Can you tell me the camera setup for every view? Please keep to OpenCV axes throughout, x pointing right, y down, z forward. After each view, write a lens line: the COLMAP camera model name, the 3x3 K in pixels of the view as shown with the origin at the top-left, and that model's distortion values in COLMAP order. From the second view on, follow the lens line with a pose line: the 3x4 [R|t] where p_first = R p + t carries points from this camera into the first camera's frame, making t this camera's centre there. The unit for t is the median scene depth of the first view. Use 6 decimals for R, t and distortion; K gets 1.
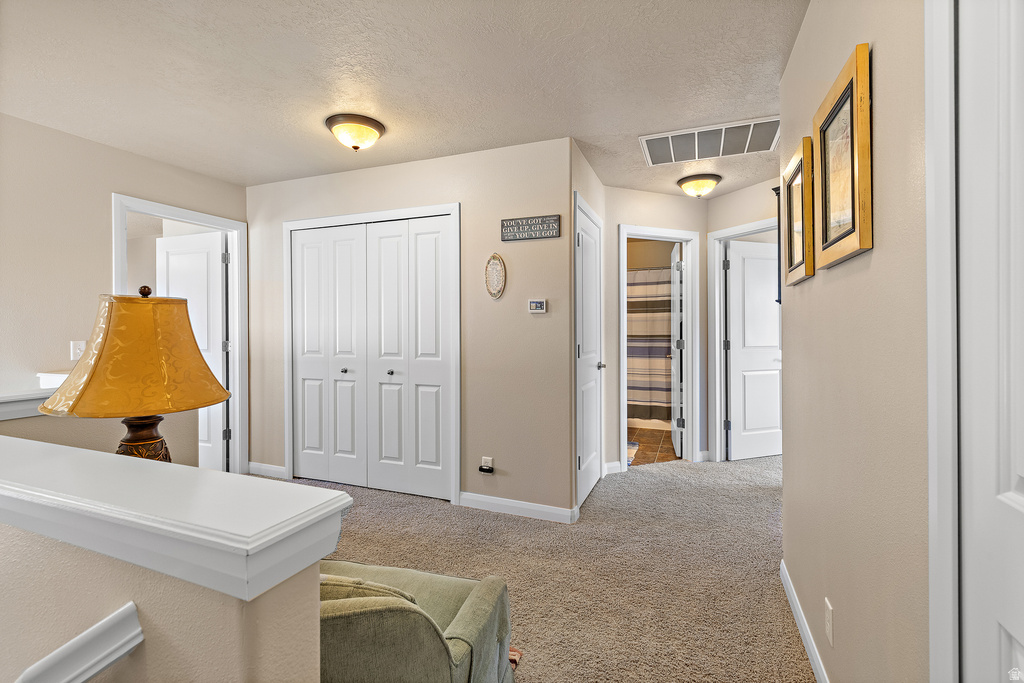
lens RADIAL K [[462.8, 0, 512.6], [0, 462.8, 332.4], [0, 0, 1]] dist [0.004036, -0.000274]
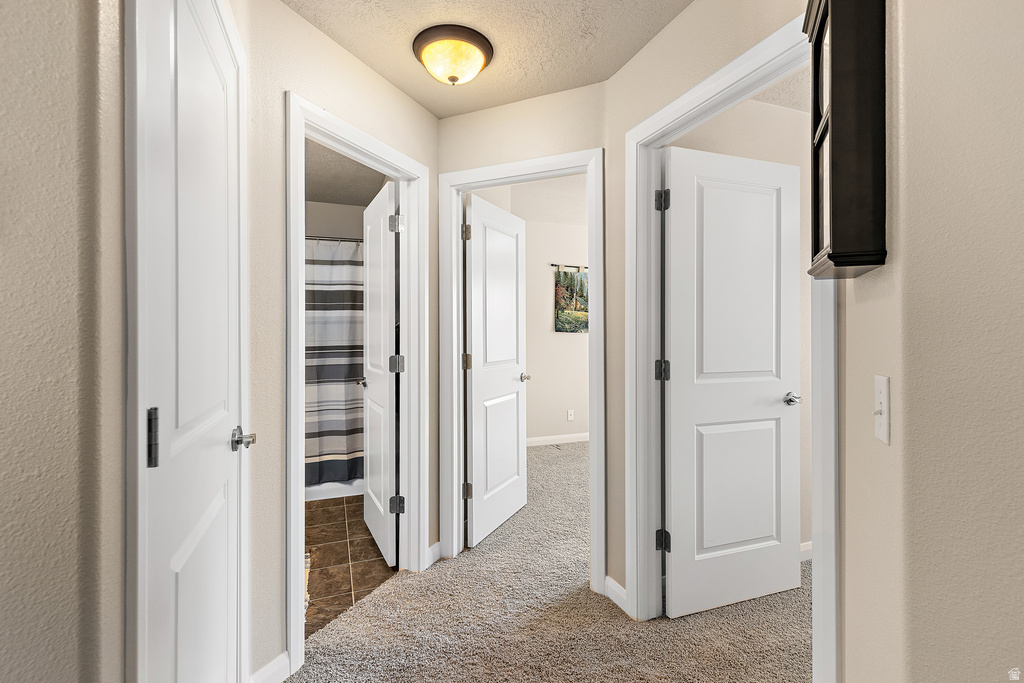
lens RADIAL K [[462.8, 0, 516.2], [0, 462.8, 332.0], [0, 0, 1]] dist [0.004036, -0.000274]
pose [[0.723837, 0.006882, 0.689937, 0.081973], [0.007217, 0.999820, -0.017545, -0.000428], [-0.689934, 0.017679, 0.723657, 0.495655]]
